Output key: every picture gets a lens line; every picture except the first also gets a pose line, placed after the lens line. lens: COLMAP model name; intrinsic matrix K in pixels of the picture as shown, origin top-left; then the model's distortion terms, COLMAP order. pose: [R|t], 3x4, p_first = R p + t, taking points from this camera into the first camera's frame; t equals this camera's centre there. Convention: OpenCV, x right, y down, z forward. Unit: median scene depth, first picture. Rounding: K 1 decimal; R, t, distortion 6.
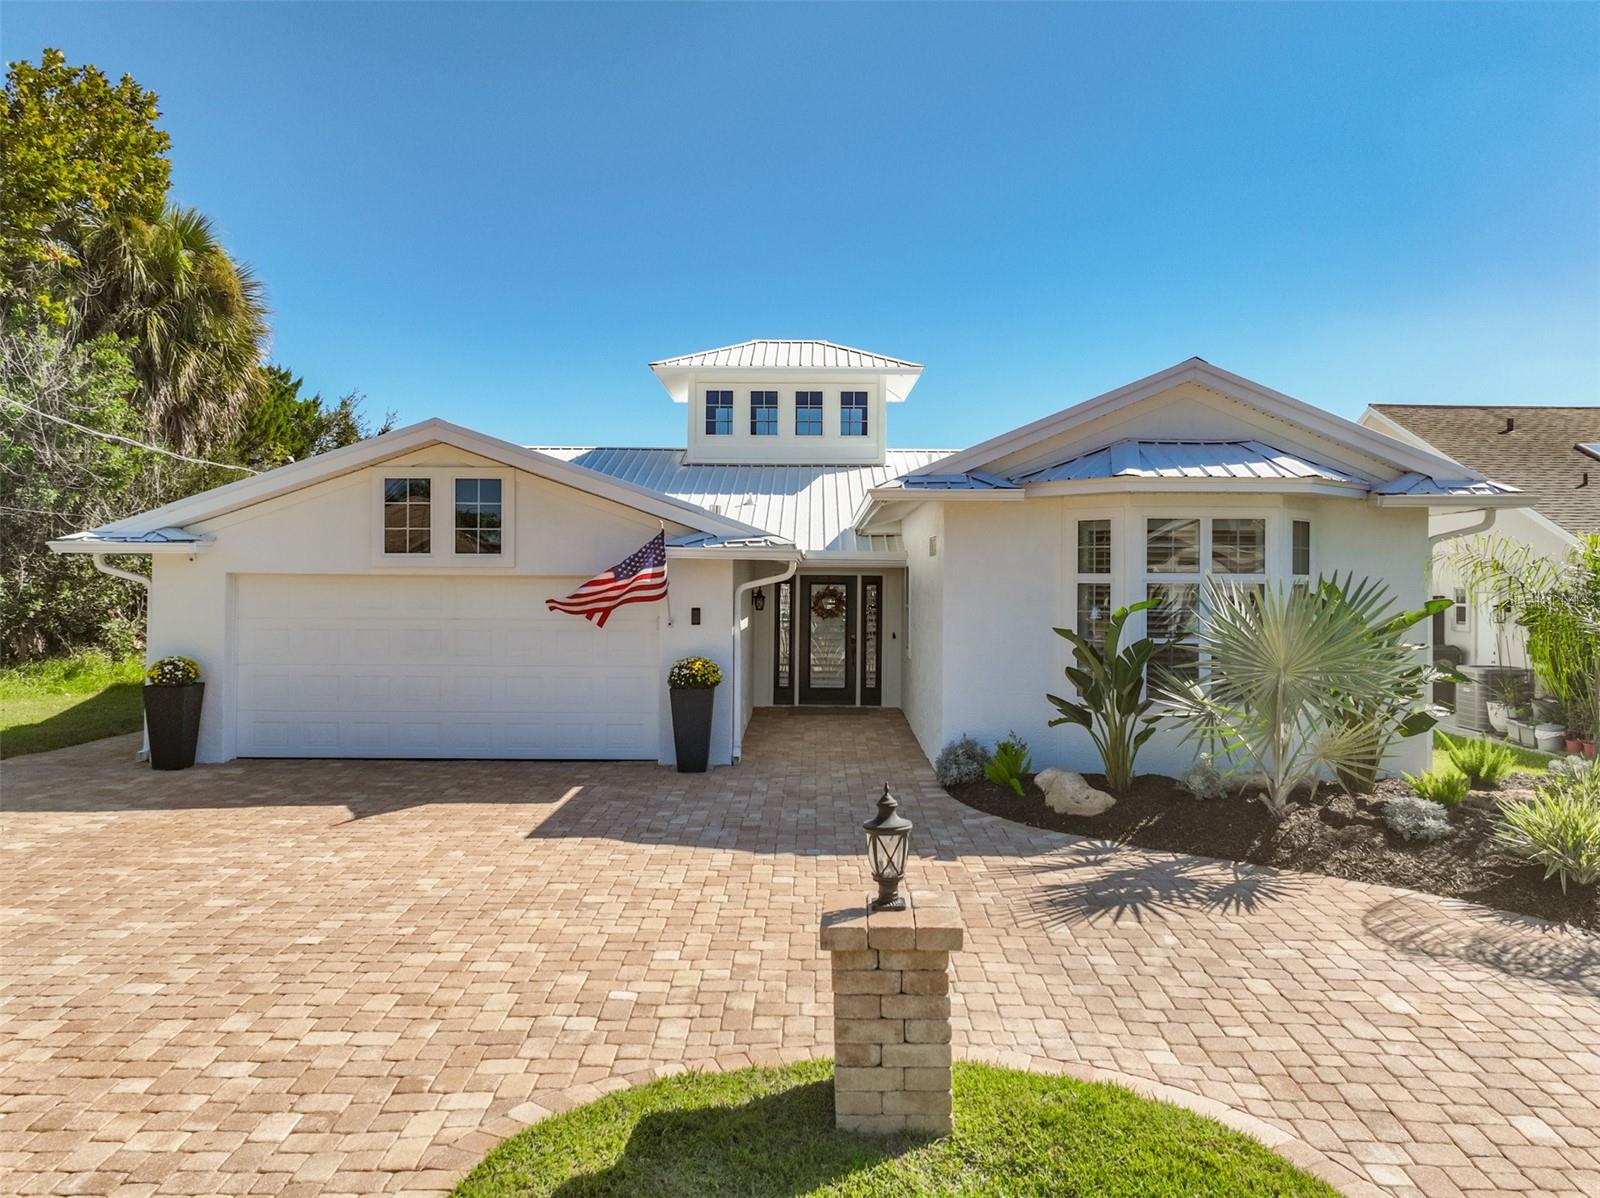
lens RADIAL K [[1220.6, 0, 807.0], [0, 1220.6, 584.1], [0, 0, 1]] dist [-0.010888, 0.030227]
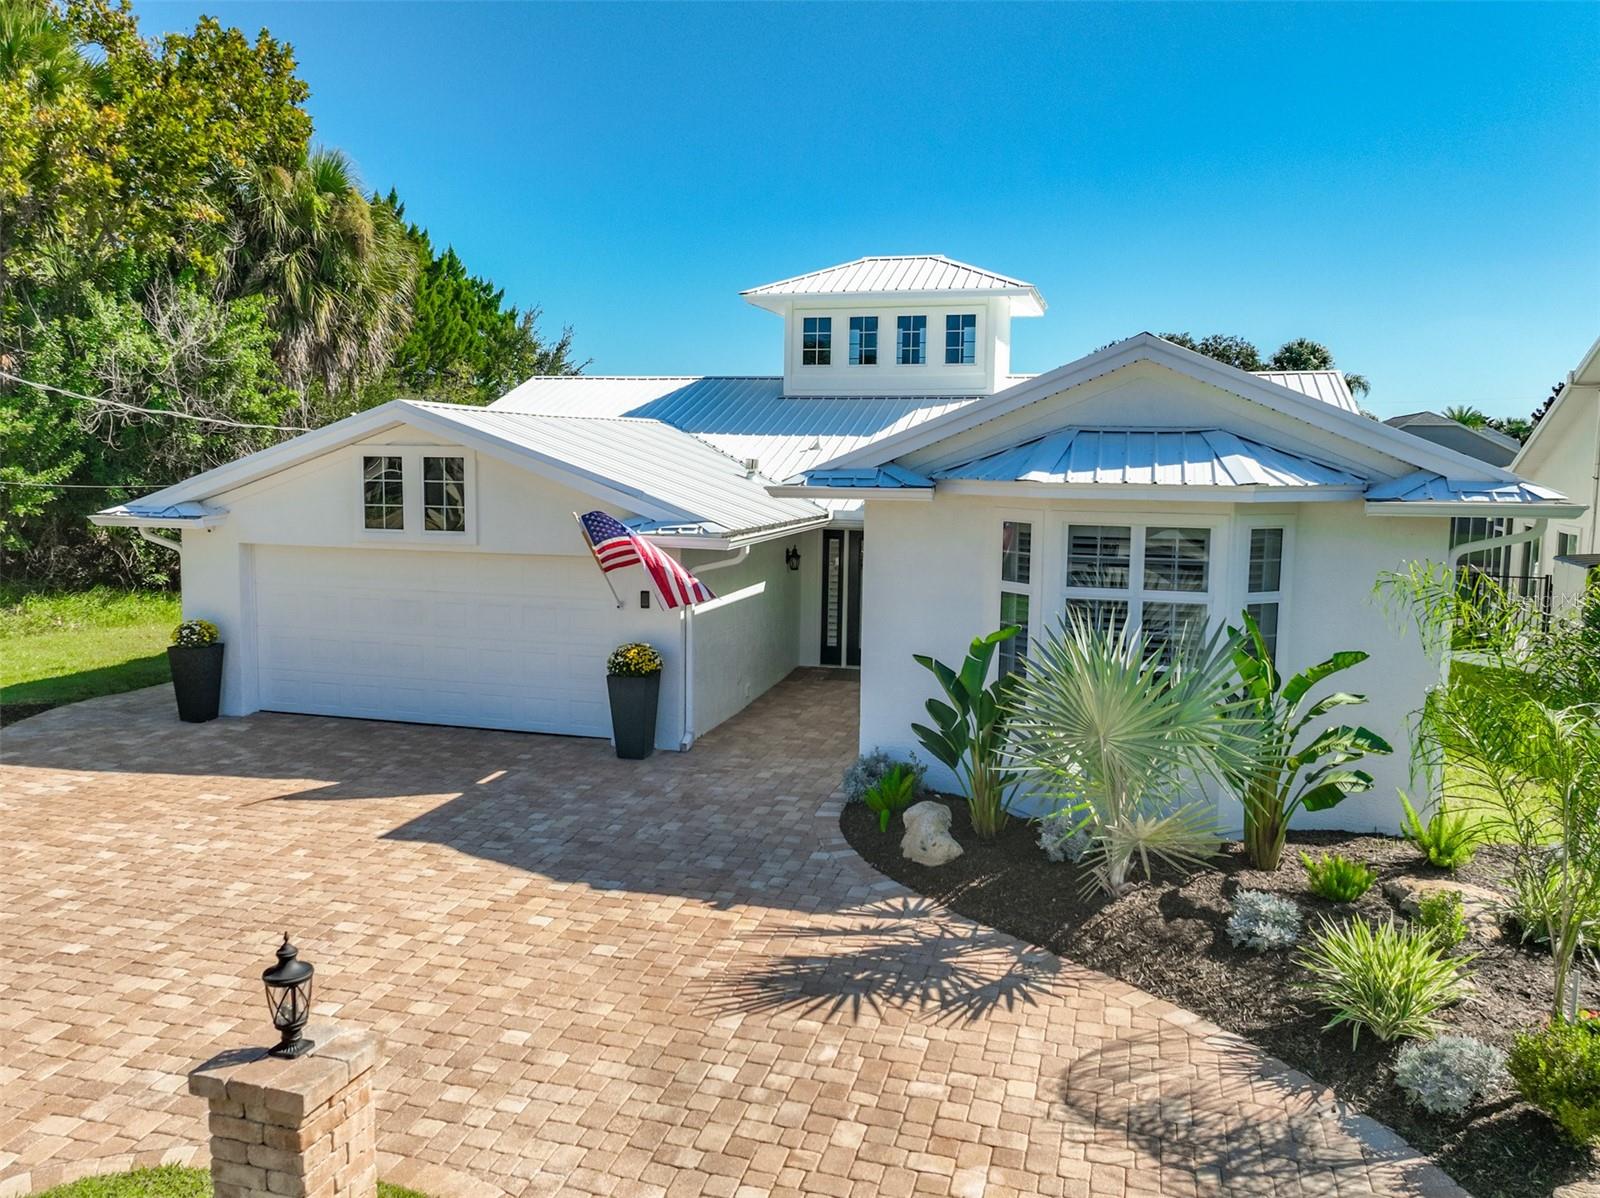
lens RADIAL K [[1268.8, 0, 753.8], [0, 1268.8, 584.5], [0, 0, 1]] dist [-0.013129, 0.029932]
pose [[0.958693, 0.033835, -0.282422, 0.345824], [-0.005363, 0.994873, 0.100985, -0.109711], [0.284391, -0.095300, 0.953960, 0.068871]]
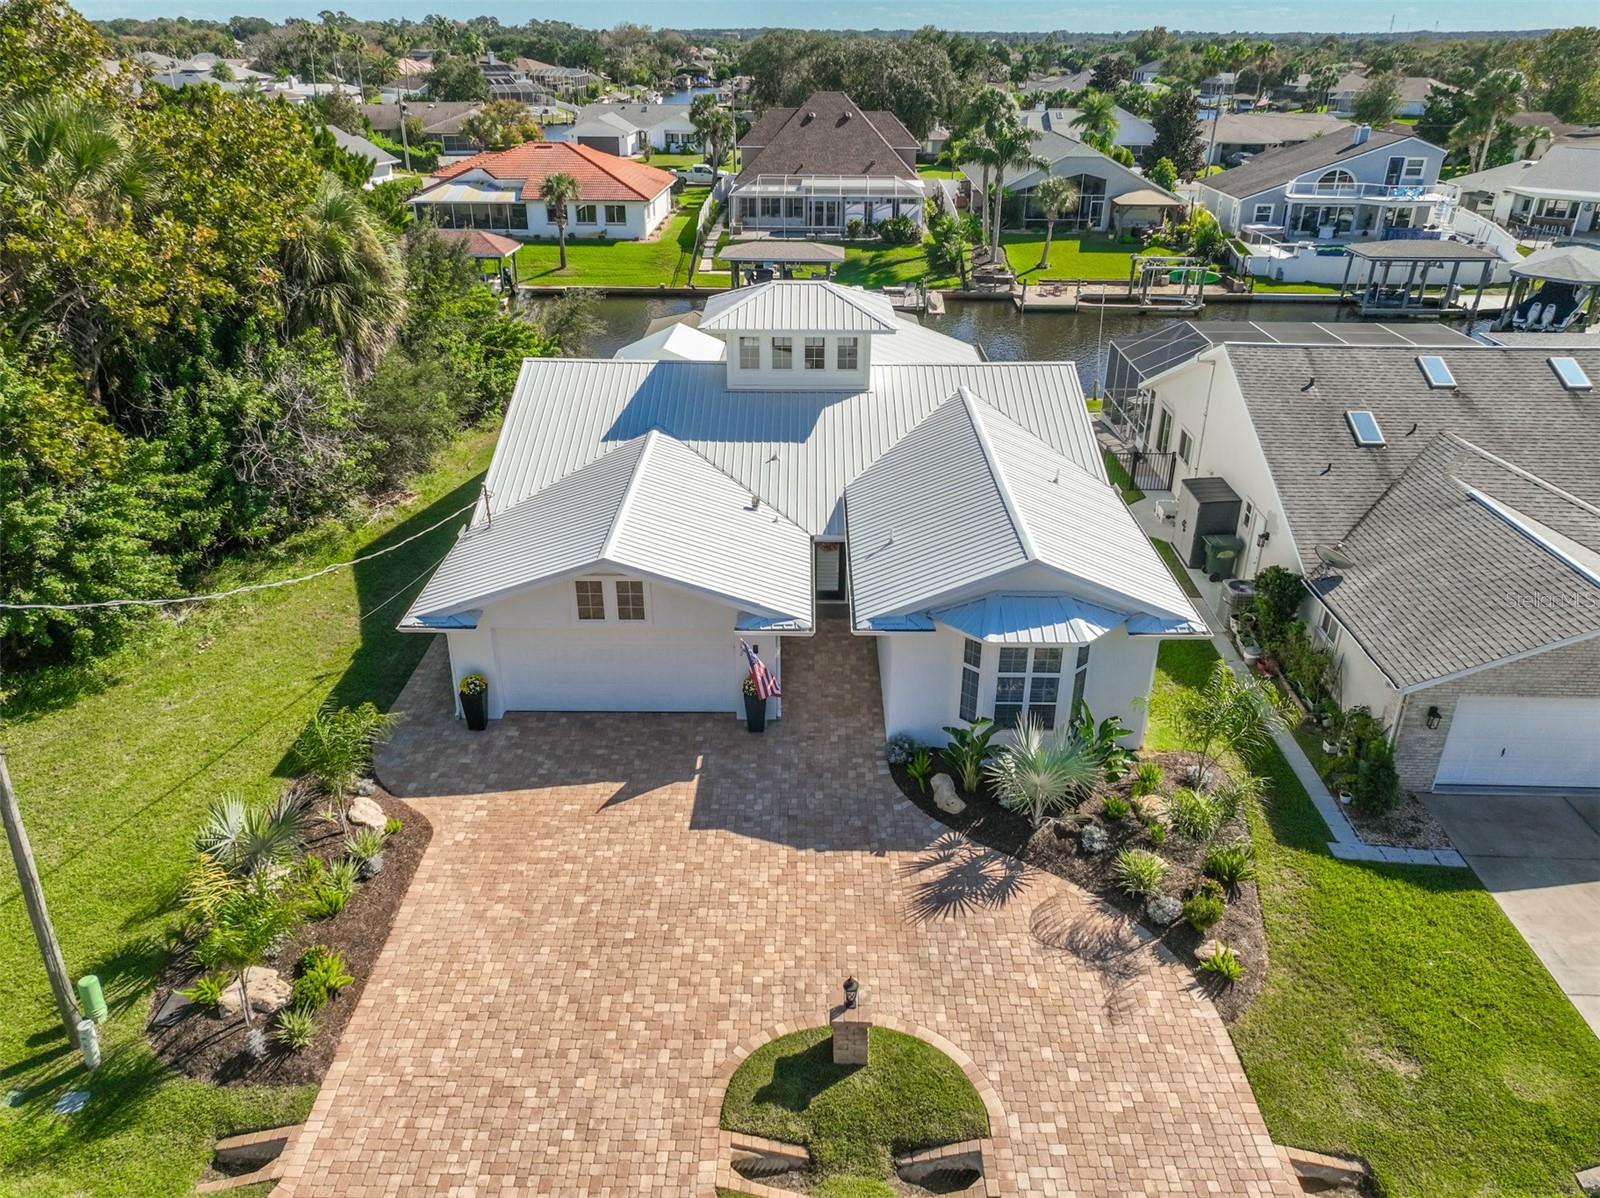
lens RADIAL K [[1137.1, 0, 796.9], [0, 1137.1, 597.9], [0, 0, 1]] dist [-0.006826, 0.020695]
pose [[0.999989, -0.002379, -0.004051, -0.028664], [0.003922, 0.897323, 0.441357, -0.963513], [0.002585, -0.441368, 0.897322, -0.576456]]
